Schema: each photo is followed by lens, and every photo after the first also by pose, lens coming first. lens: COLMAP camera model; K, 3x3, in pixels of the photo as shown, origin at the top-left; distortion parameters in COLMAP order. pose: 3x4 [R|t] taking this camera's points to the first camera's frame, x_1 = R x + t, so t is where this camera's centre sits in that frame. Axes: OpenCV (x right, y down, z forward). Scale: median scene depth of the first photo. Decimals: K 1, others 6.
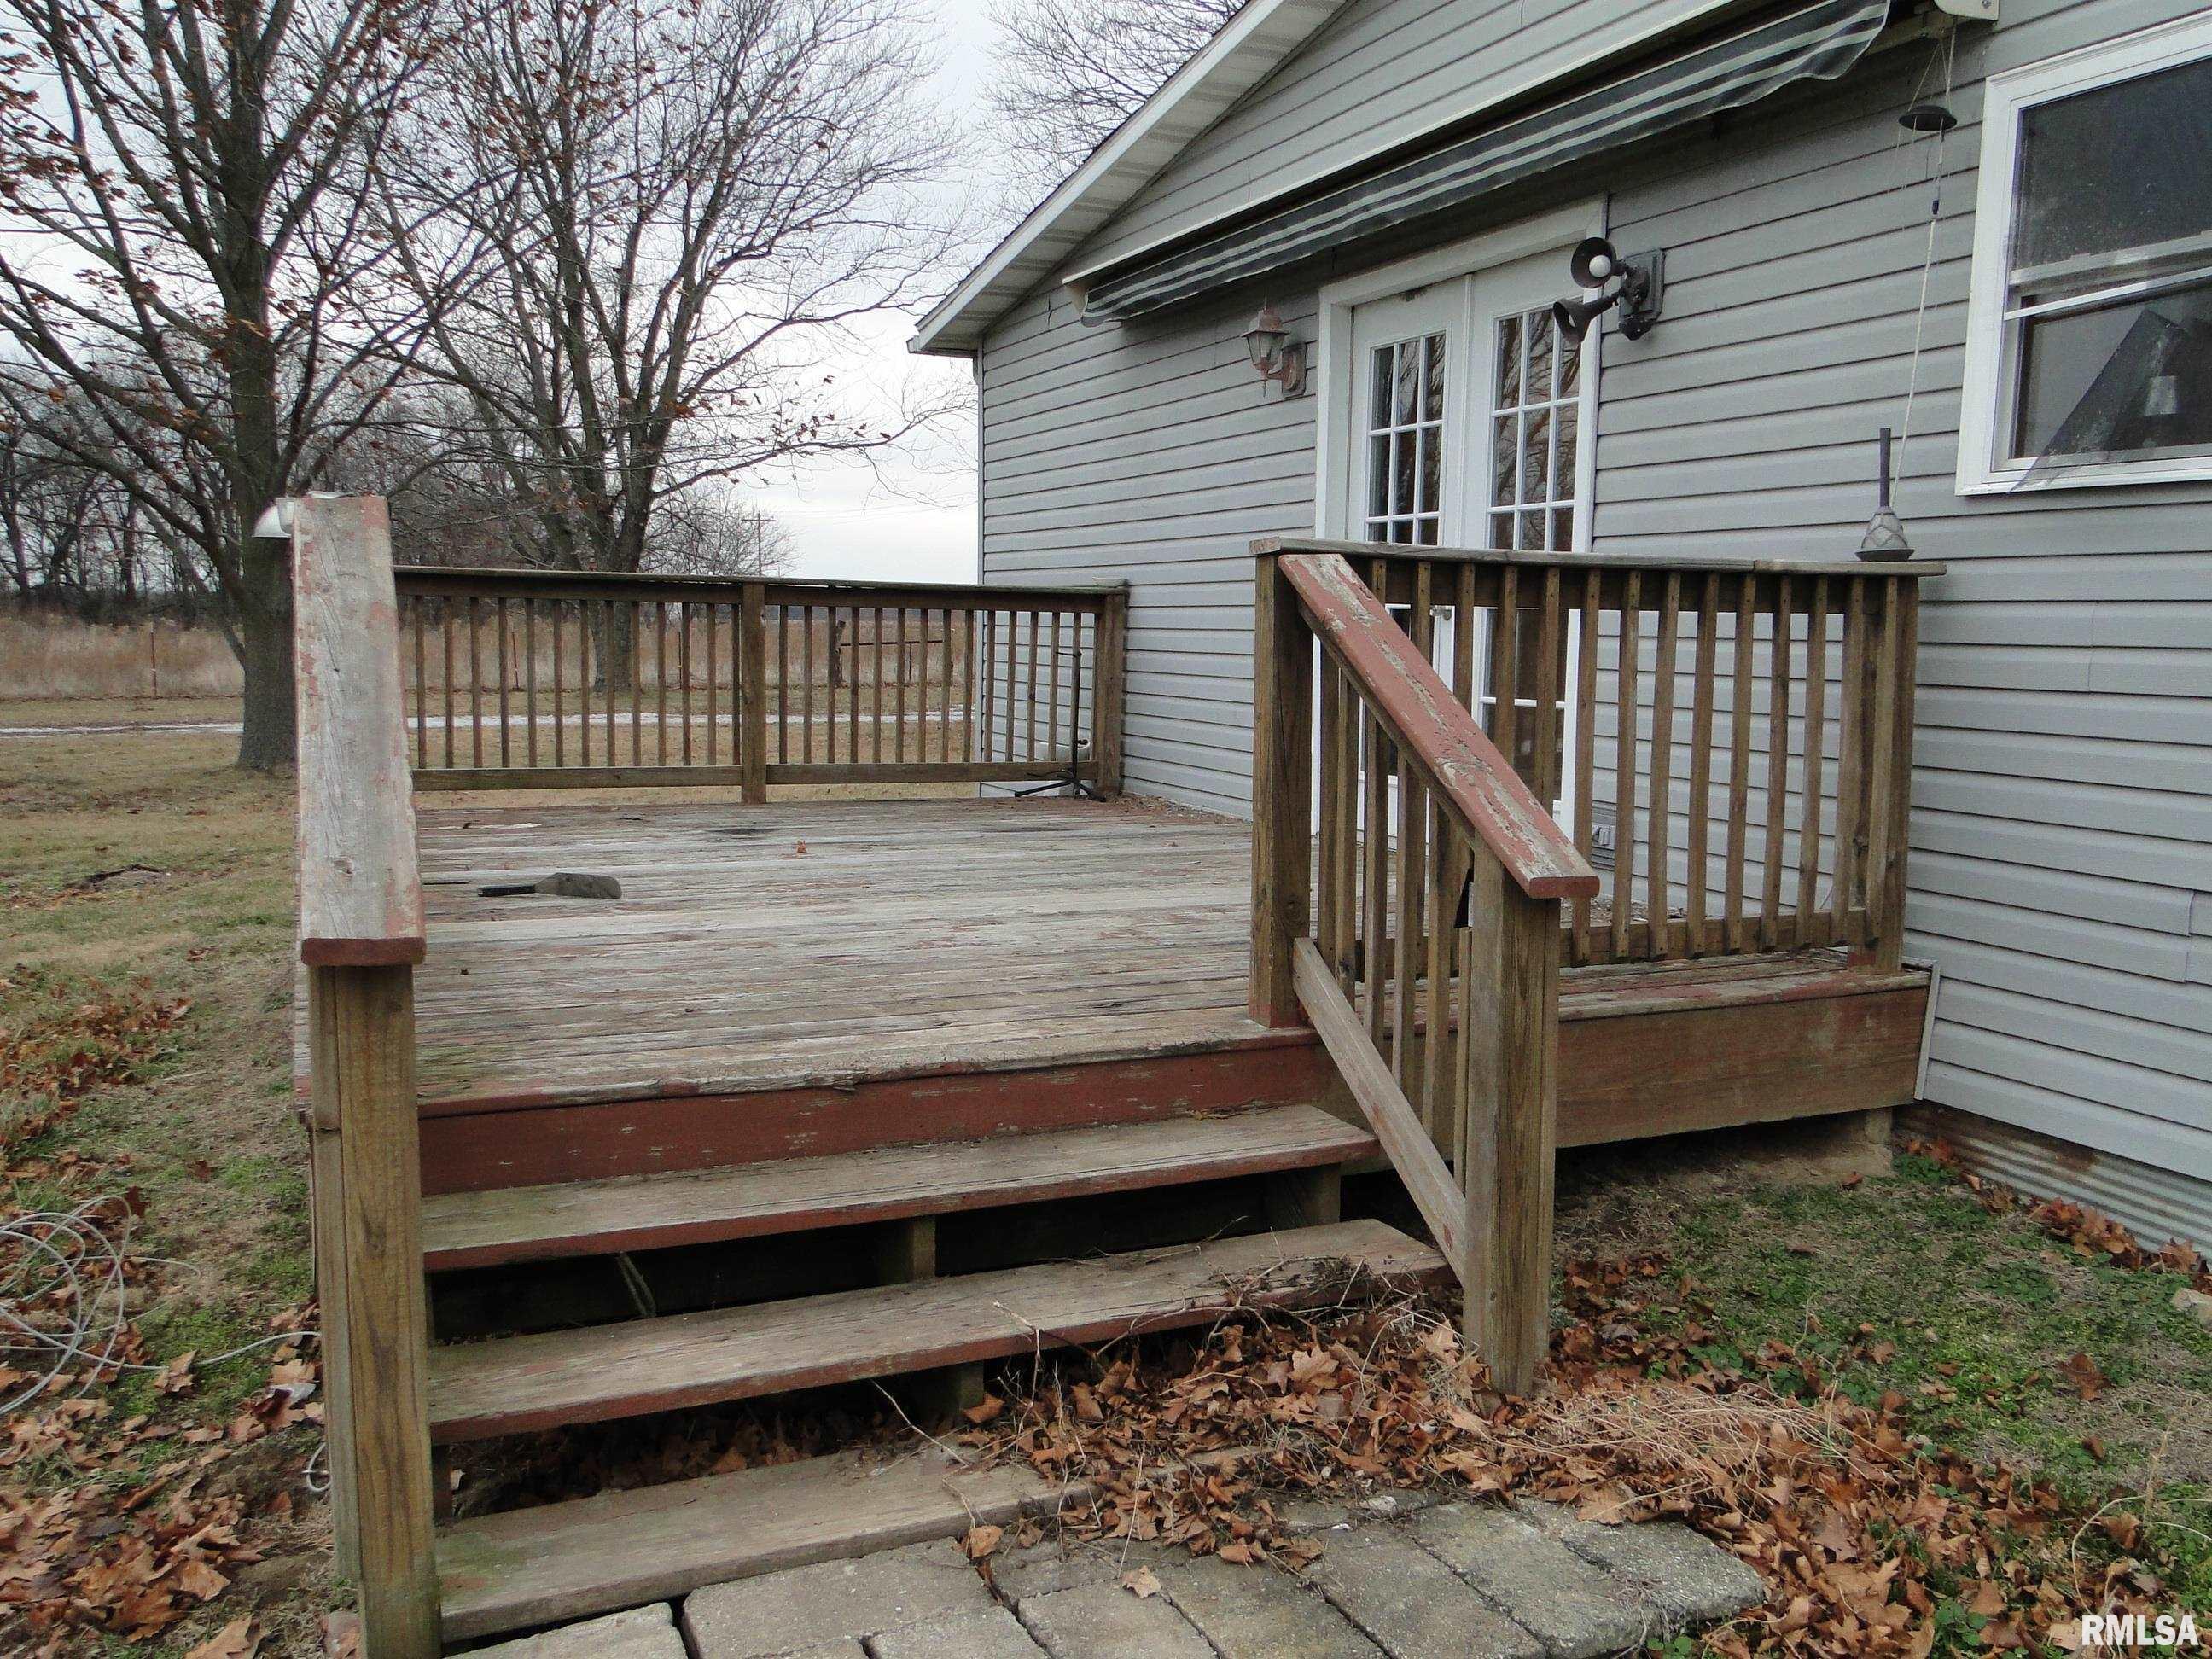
lens RADIAL K [[1809.2, 0, 1111.6], [0, 1809.2, 825.8], [0, 0, 1]] dist [0.009444, -0.012704]
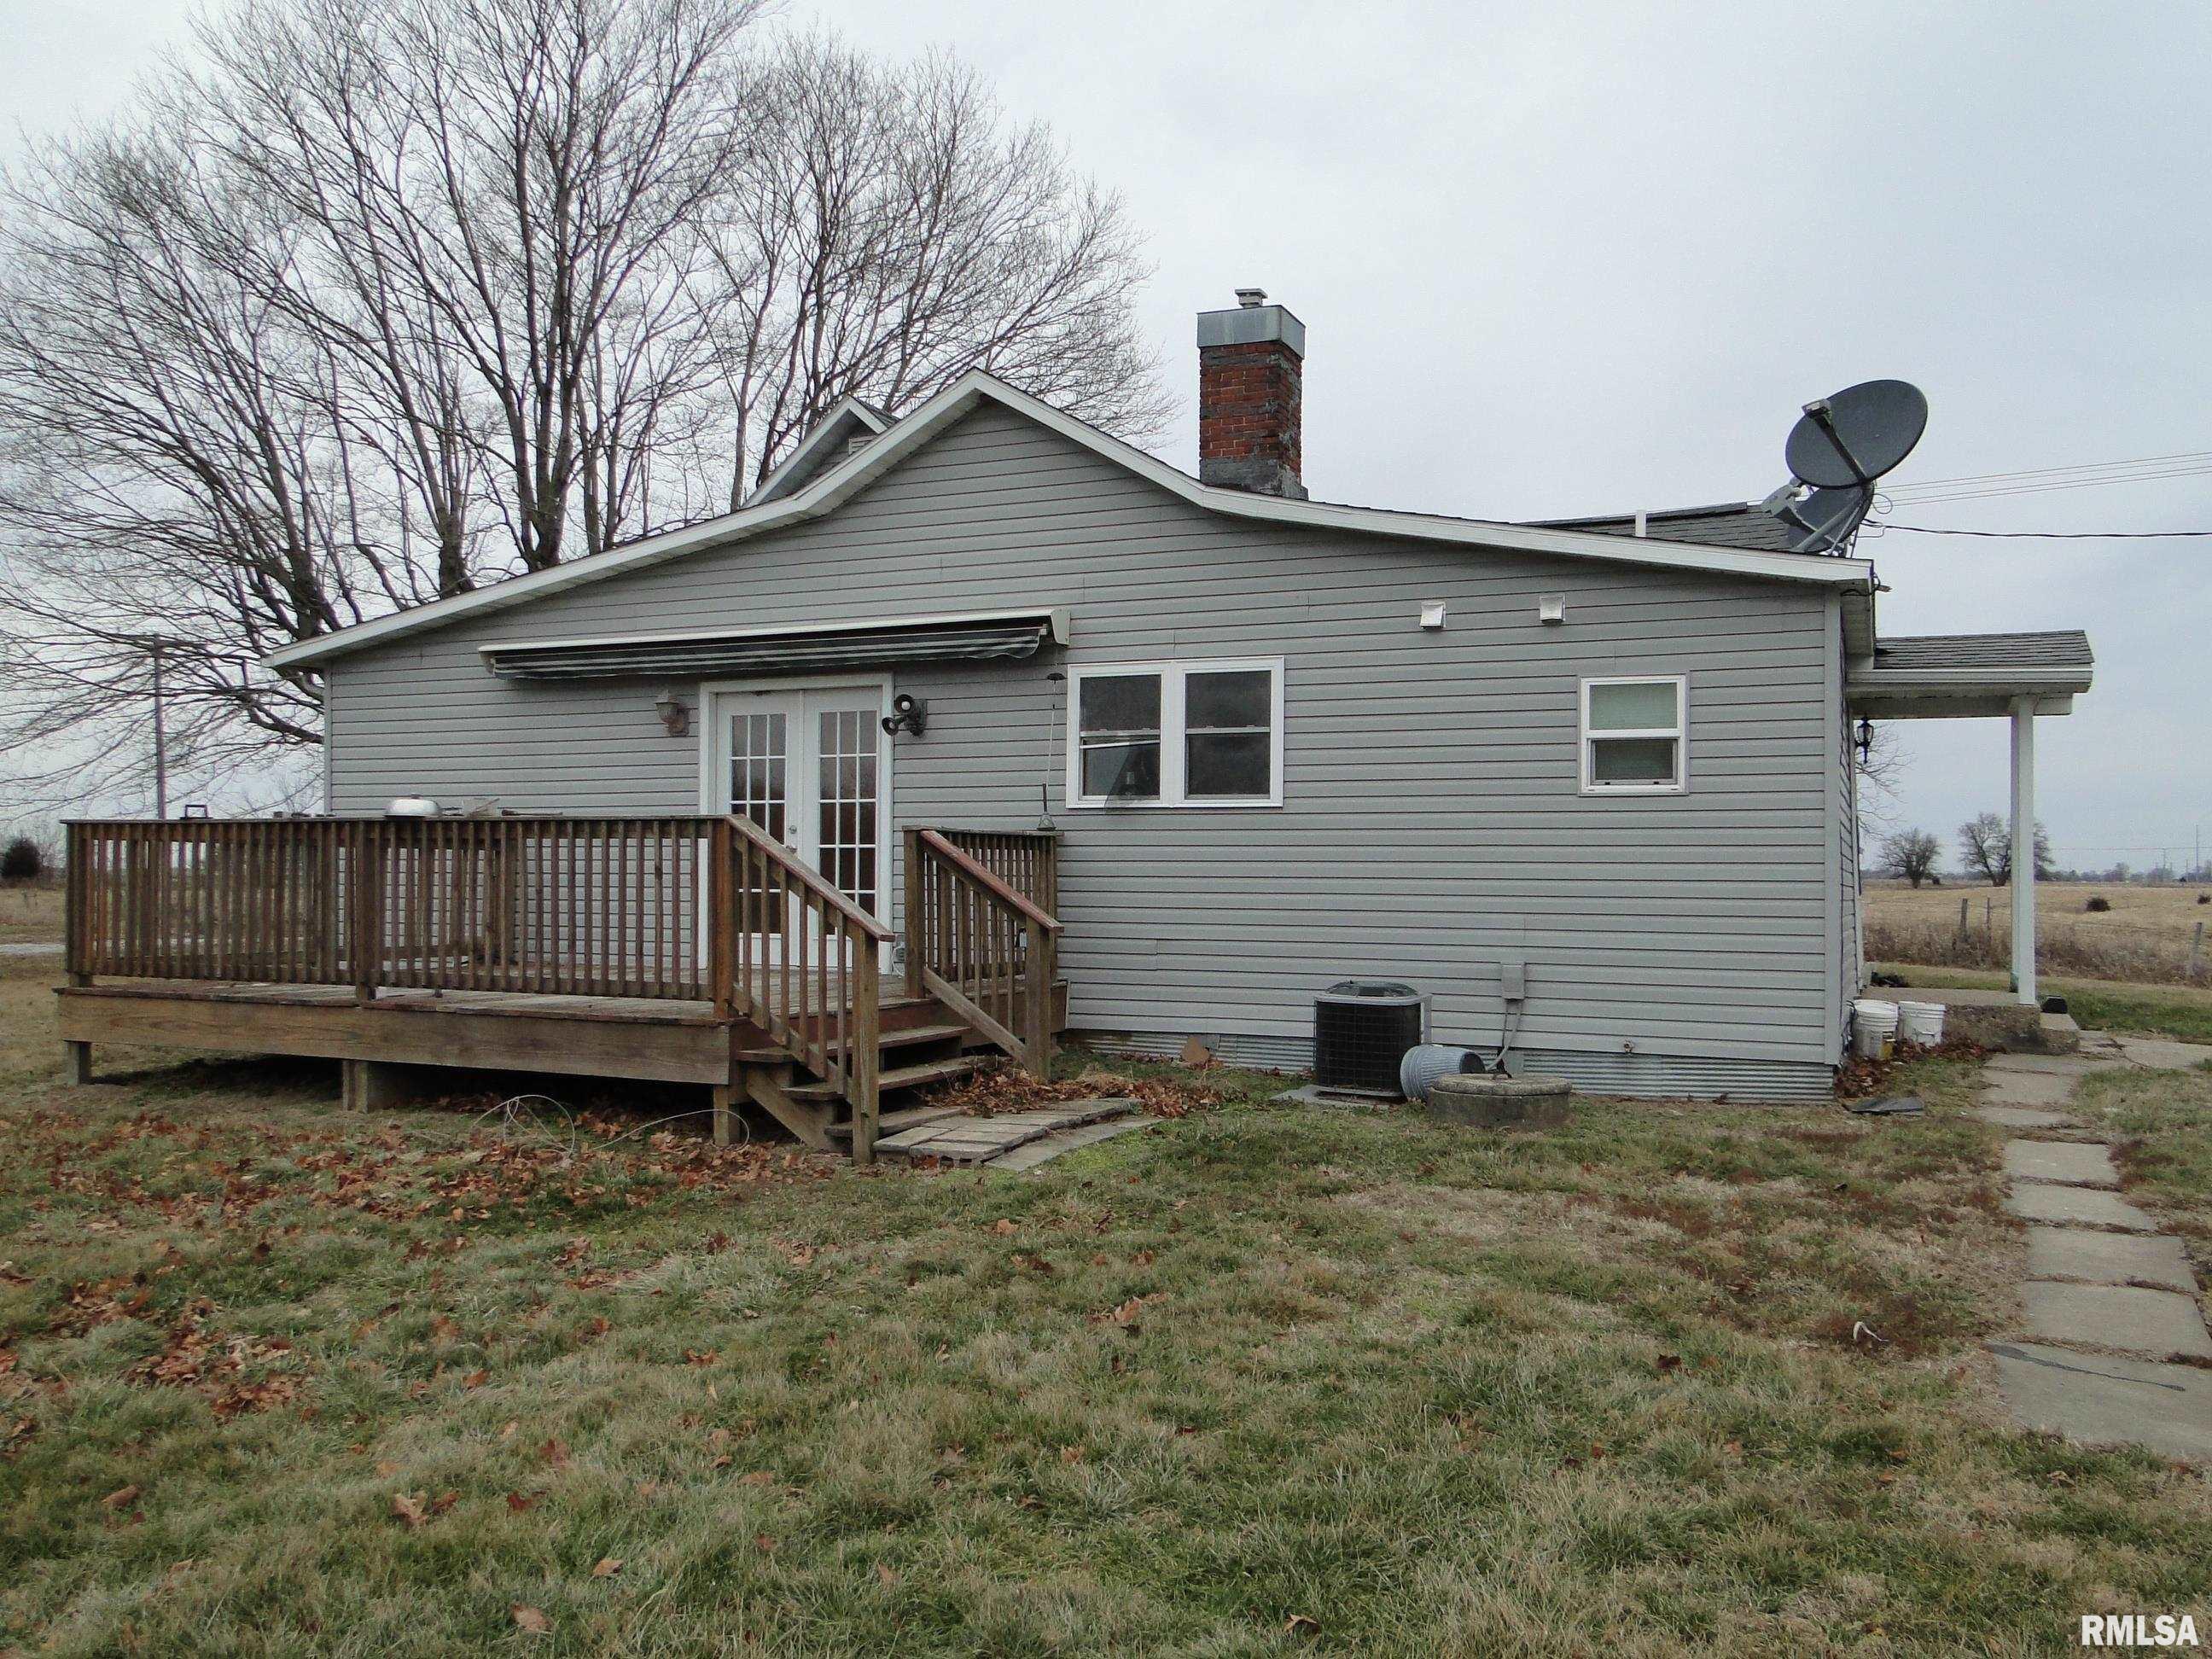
lens RADIAL K [[1809.2, 0, 1104.6], [0, 1809.2, 831.0], [0, 0, 1]] dist [0.009444, -0.012704]
pose [[0.753861, 0.002834, 0.657028, -1.298908], [0.080573, 0.992044, -0.096728, 0.126135], [-0.652075, 0.125858, 0.747635, -1.102203]]
